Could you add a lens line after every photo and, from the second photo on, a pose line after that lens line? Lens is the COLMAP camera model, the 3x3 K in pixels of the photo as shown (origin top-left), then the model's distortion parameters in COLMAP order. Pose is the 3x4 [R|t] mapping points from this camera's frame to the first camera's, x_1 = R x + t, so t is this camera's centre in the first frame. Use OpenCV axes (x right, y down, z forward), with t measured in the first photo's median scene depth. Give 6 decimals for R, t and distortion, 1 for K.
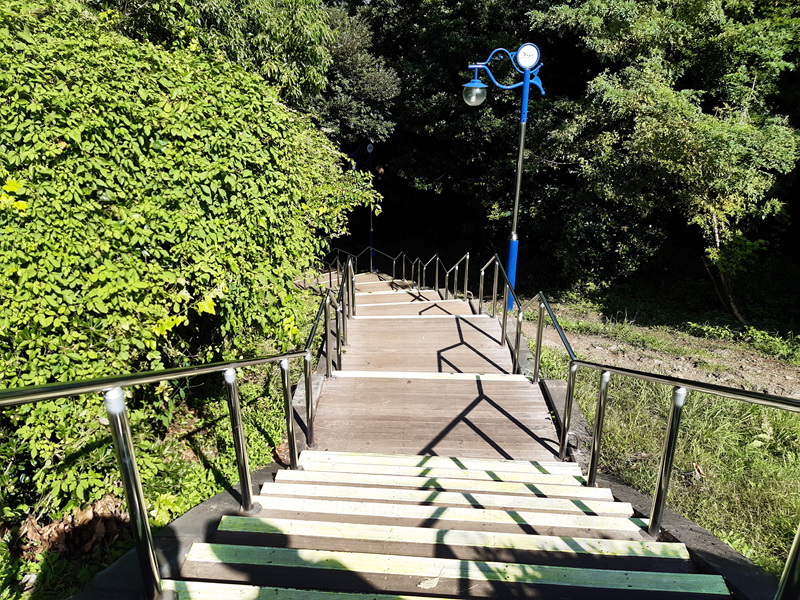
lens RADIAL K [[596.4, 0, 397.0], [0, 596.4, 301.3], [0, 0, 1]] dist [0.041477, -0.072998]
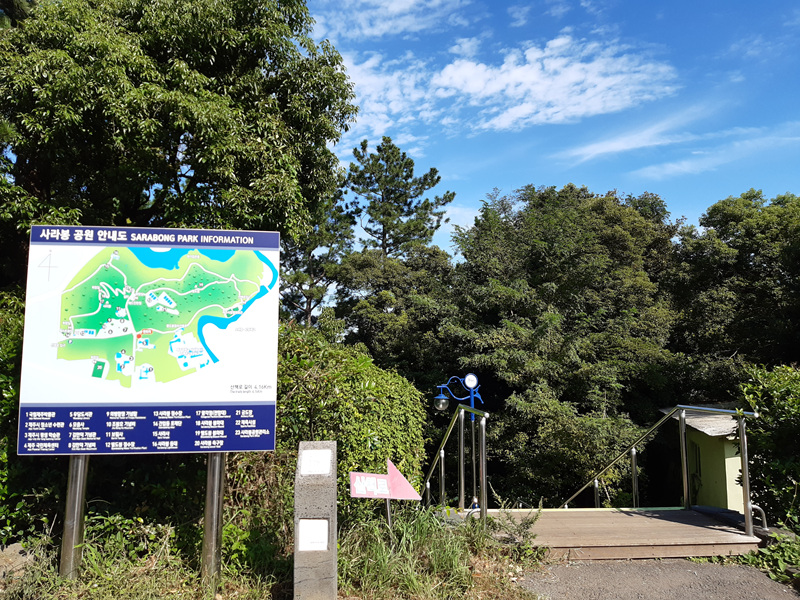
lens RADIAL K [[596.4, 0, 401.0], [0, 596.4, 298.9], [0, 0, 1]] dist [0.041477, -0.072998]
pose [[0.986334, 0.018348, 0.163732, -0.194773], [0.069659, 0.854146, -0.515347, 0.183220], [-0.149306, 0.519710, 0.841195, -0.371275]]
